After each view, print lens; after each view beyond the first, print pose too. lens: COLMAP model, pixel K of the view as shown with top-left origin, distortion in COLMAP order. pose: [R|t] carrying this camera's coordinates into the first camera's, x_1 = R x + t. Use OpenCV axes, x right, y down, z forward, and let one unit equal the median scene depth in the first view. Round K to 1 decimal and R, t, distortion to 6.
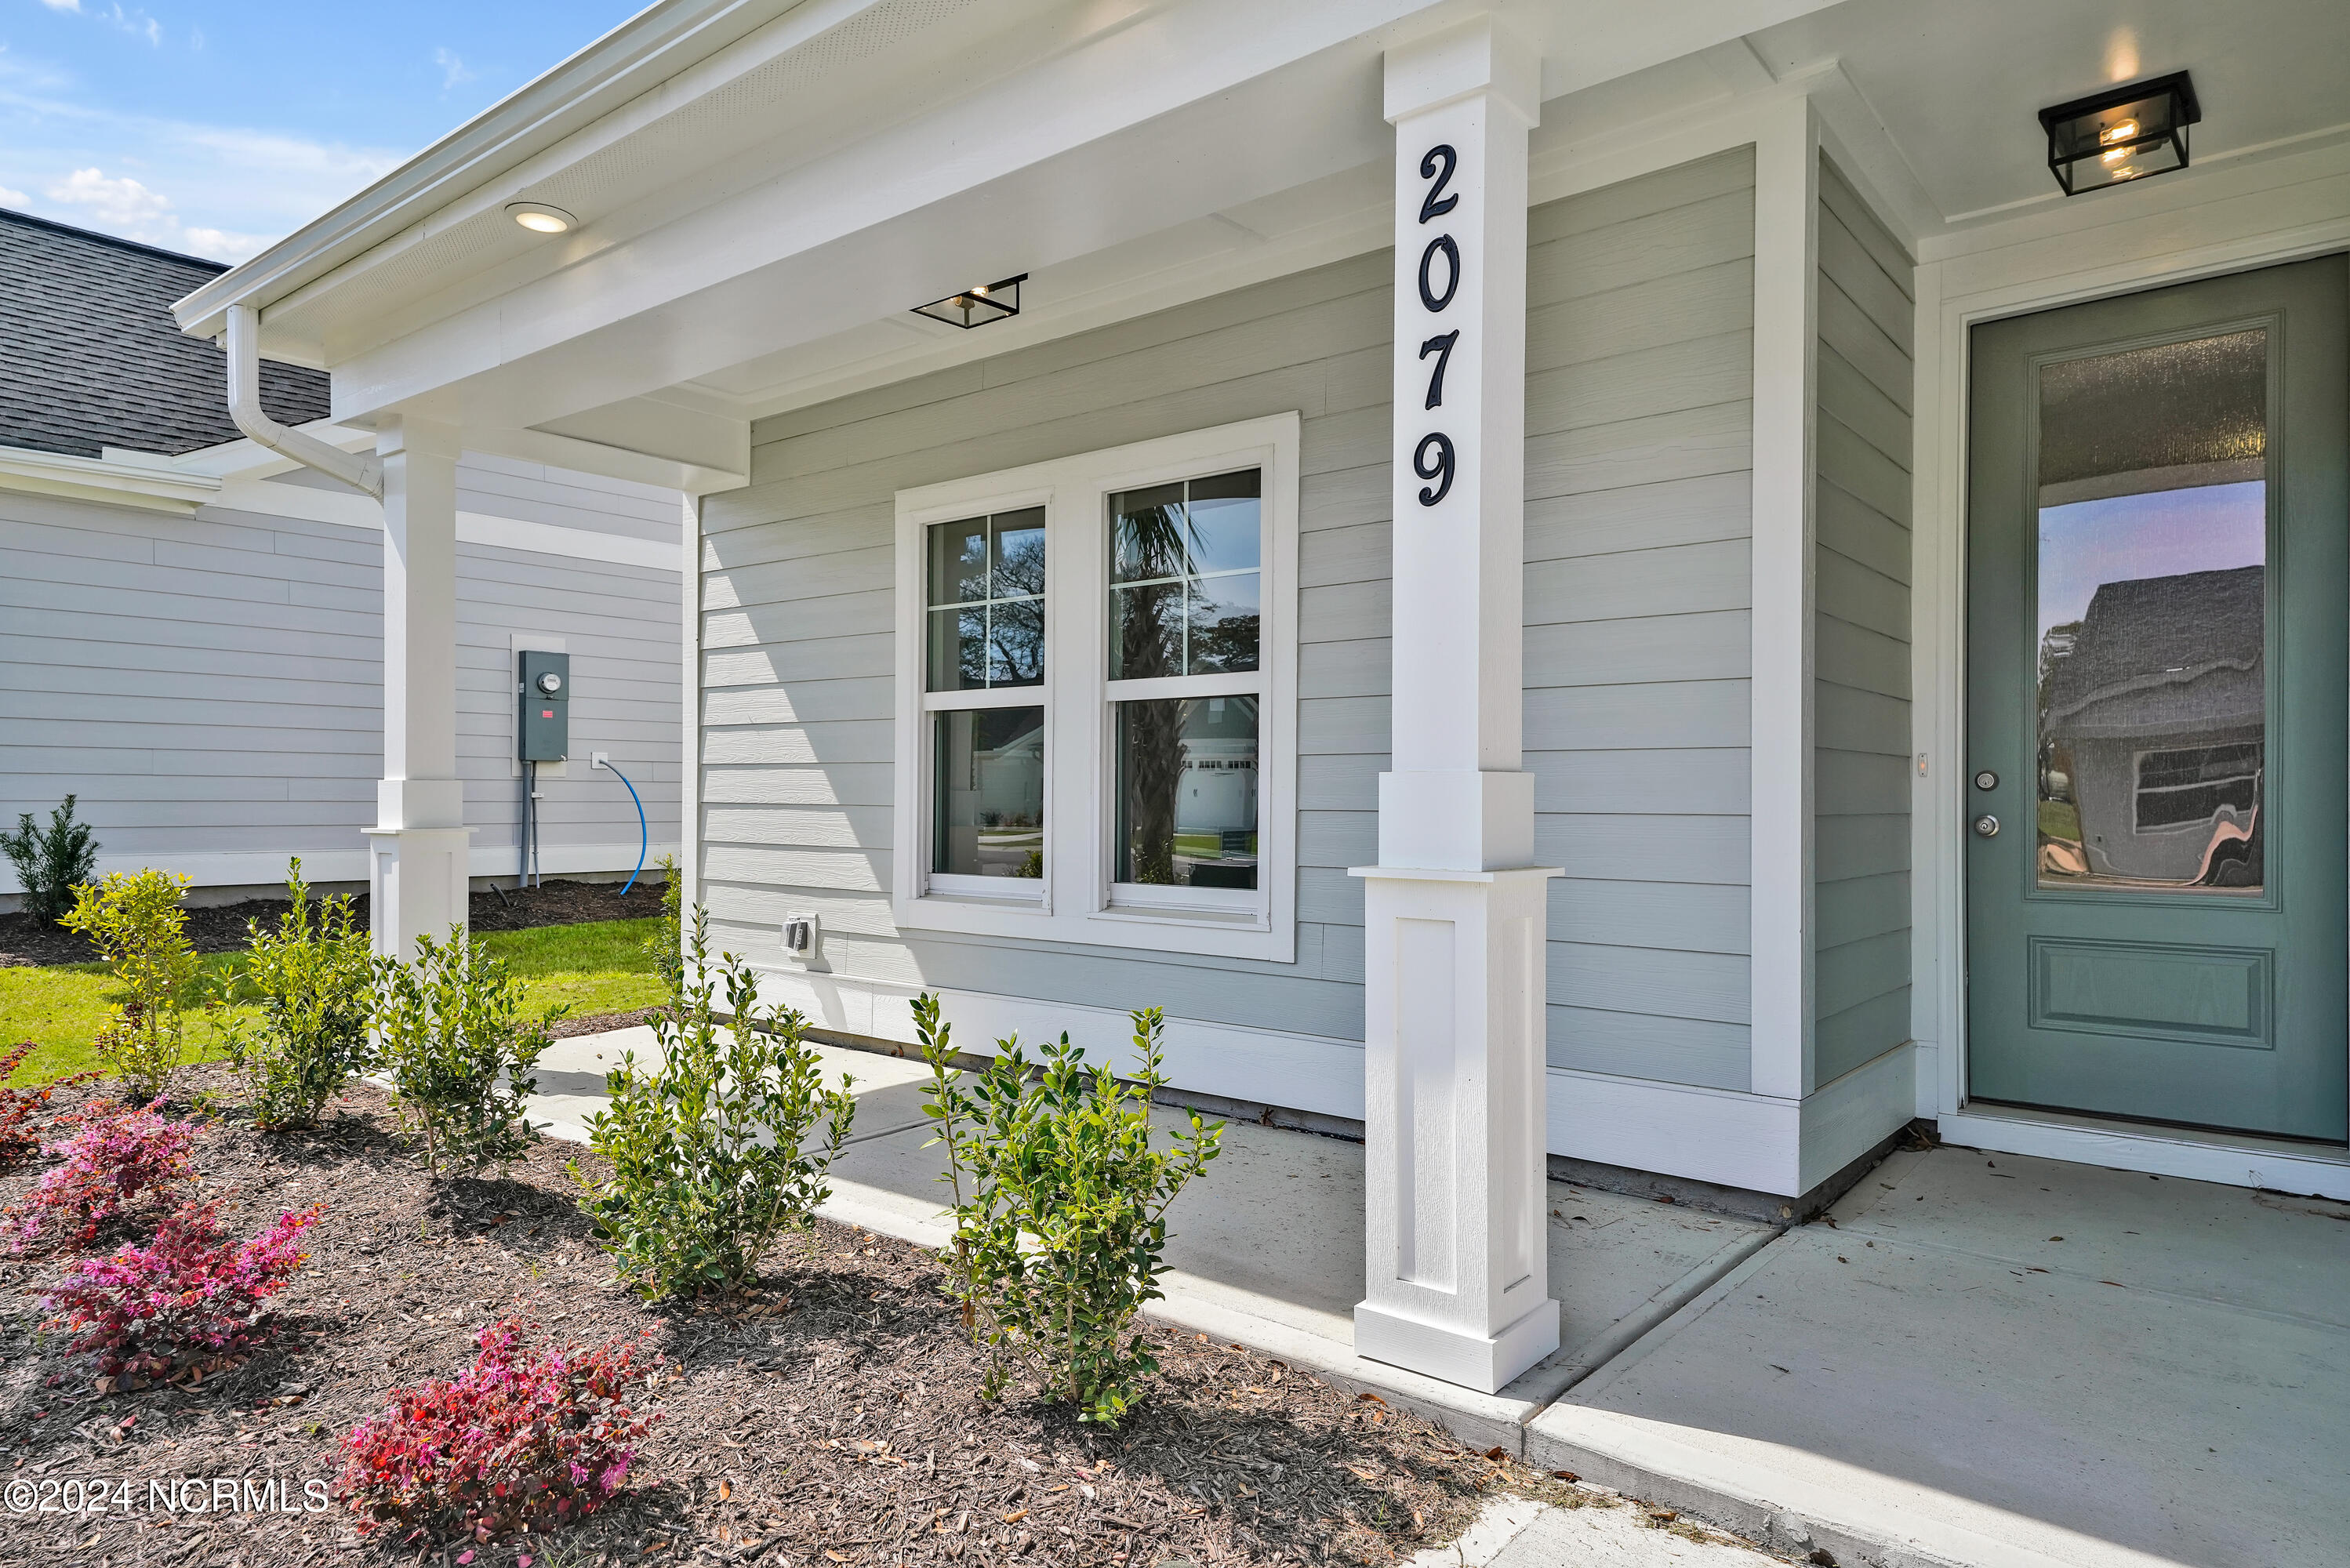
lens RADIAL K [[1450.0, 0, 1125.4], [0, 1450.0, 786.2], [0, 0, 1]] dist [0.000716, 0.000189]
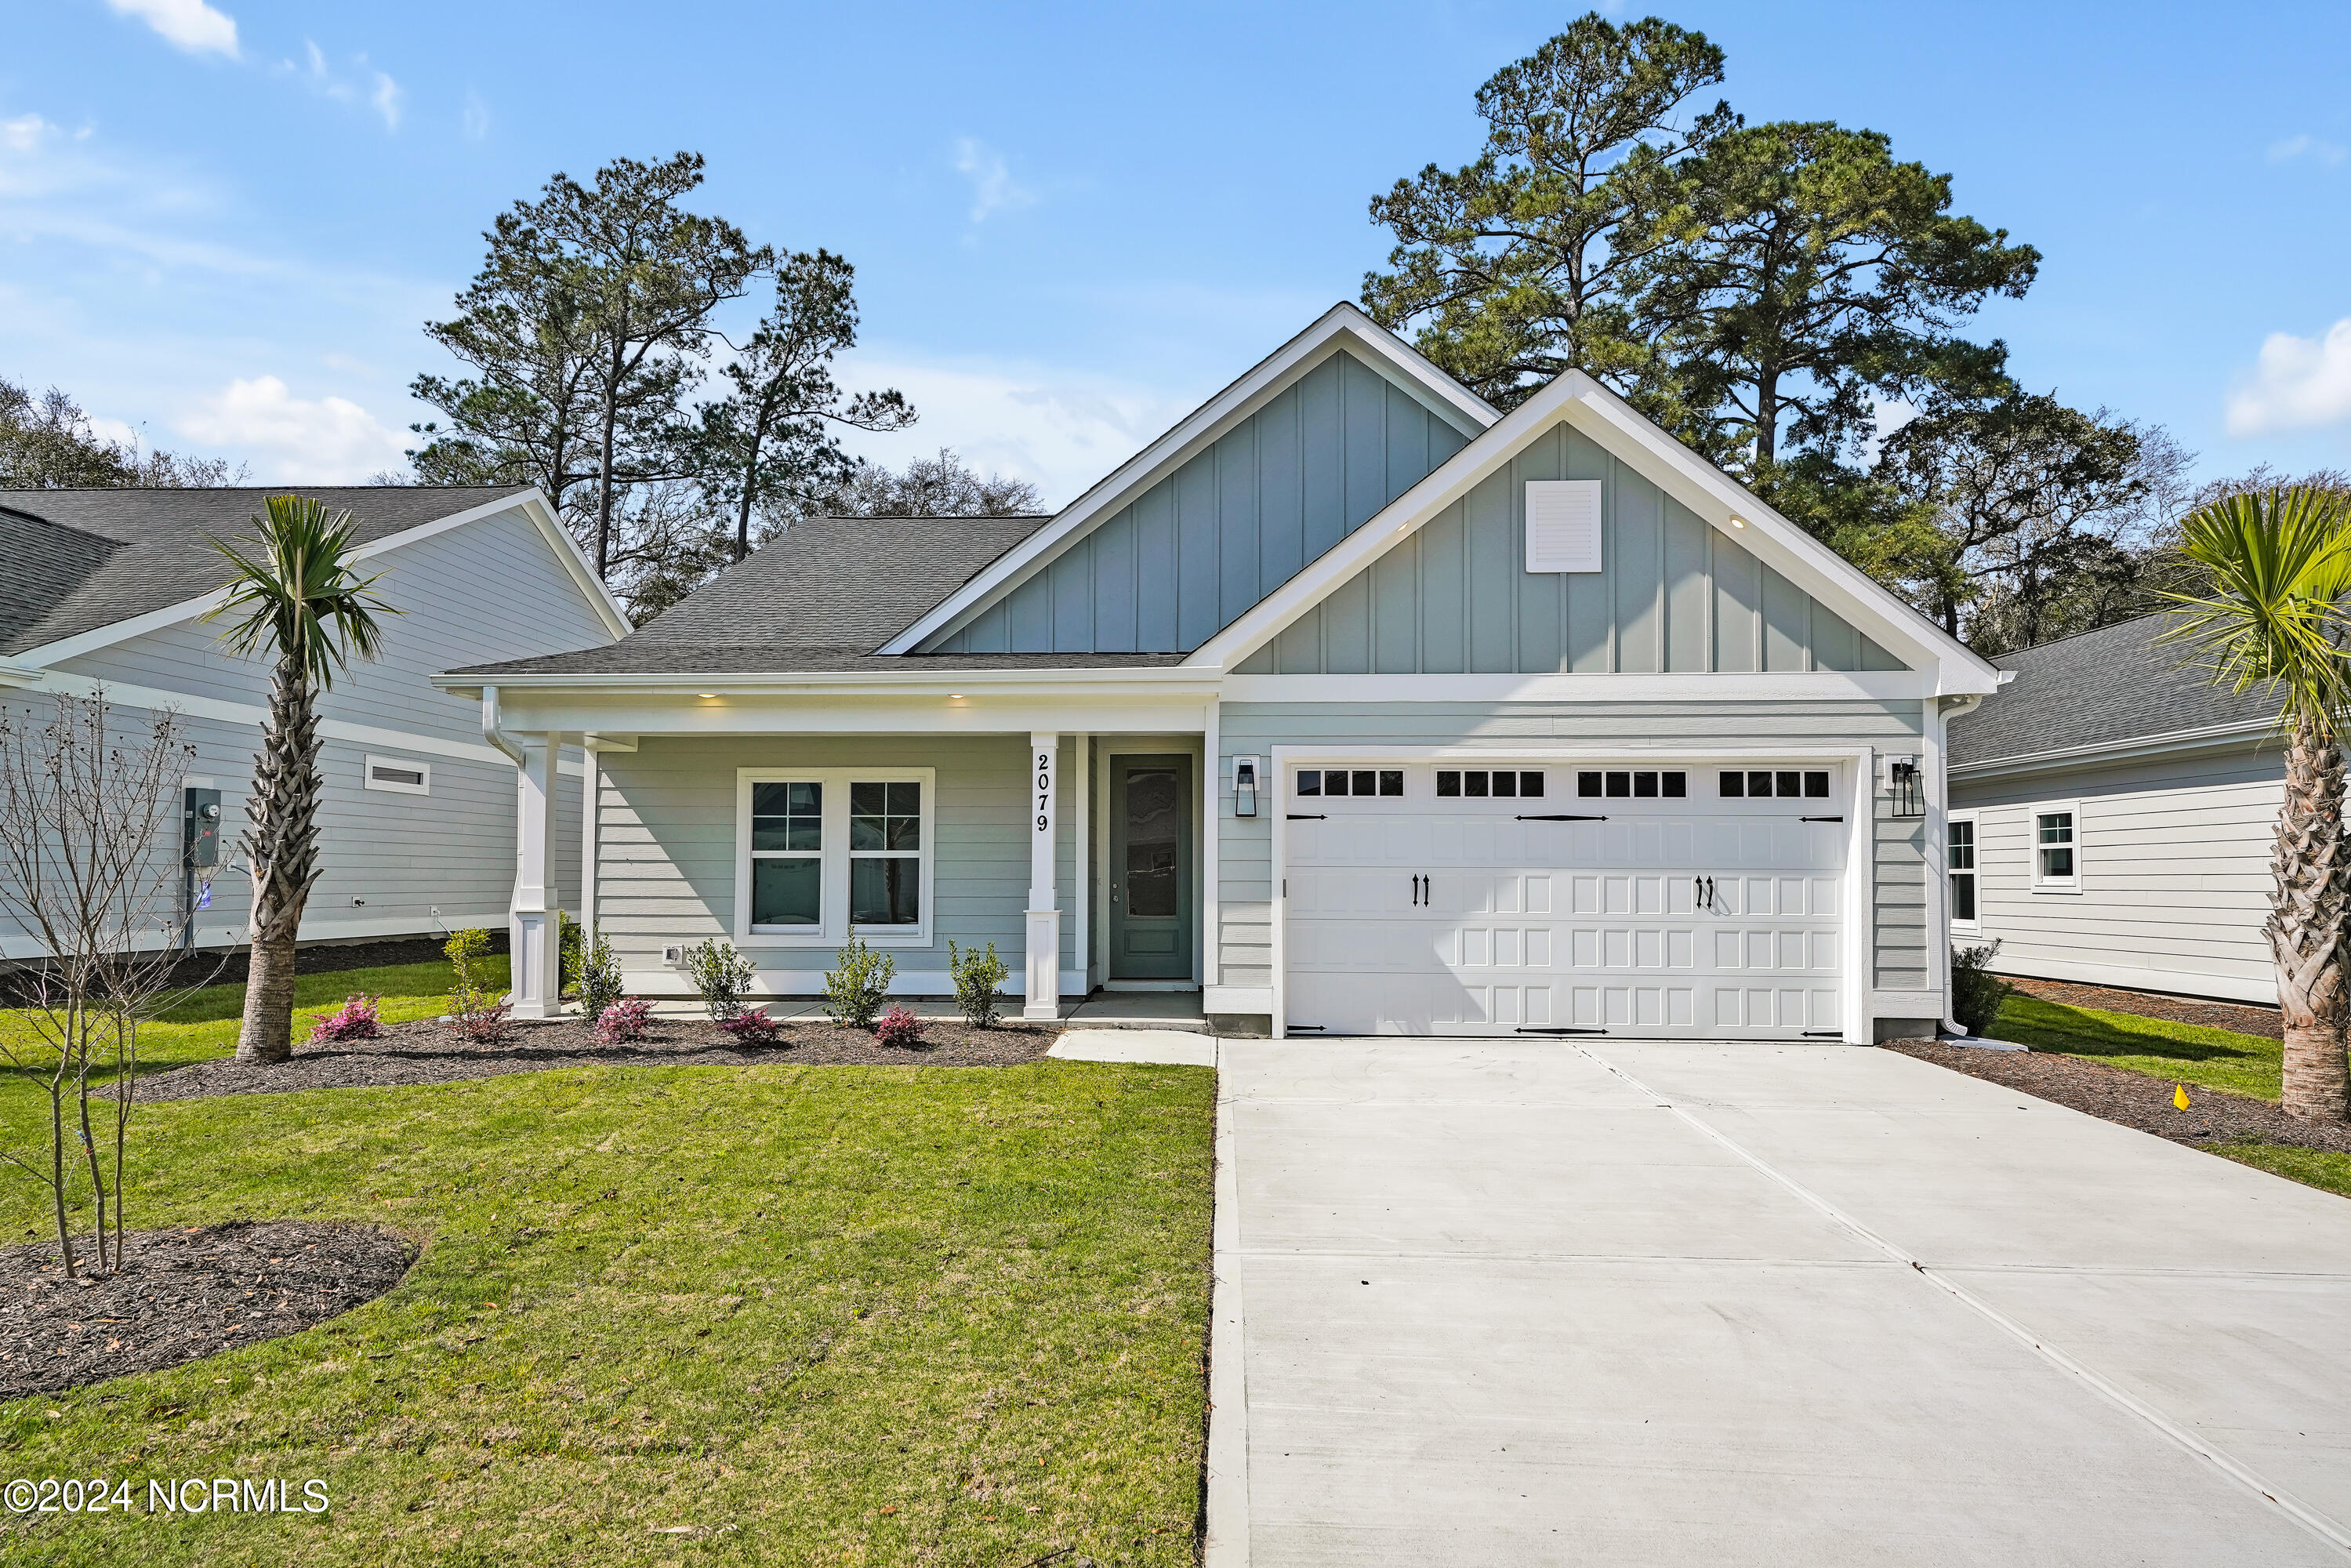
lens RADIAL K [[1235.8, 0, 1175.5], [0, 1235.8, 784.0], [0, 0, 1]] dist [-0.003616, -0.000703]
pose [[0.782875, 0.038465, 0.620989, -0.877100], [0.001984, 0.997928, -0.064315, -0.040455], [-0.622176, 0.051583, 0.781176, -1.084694]]
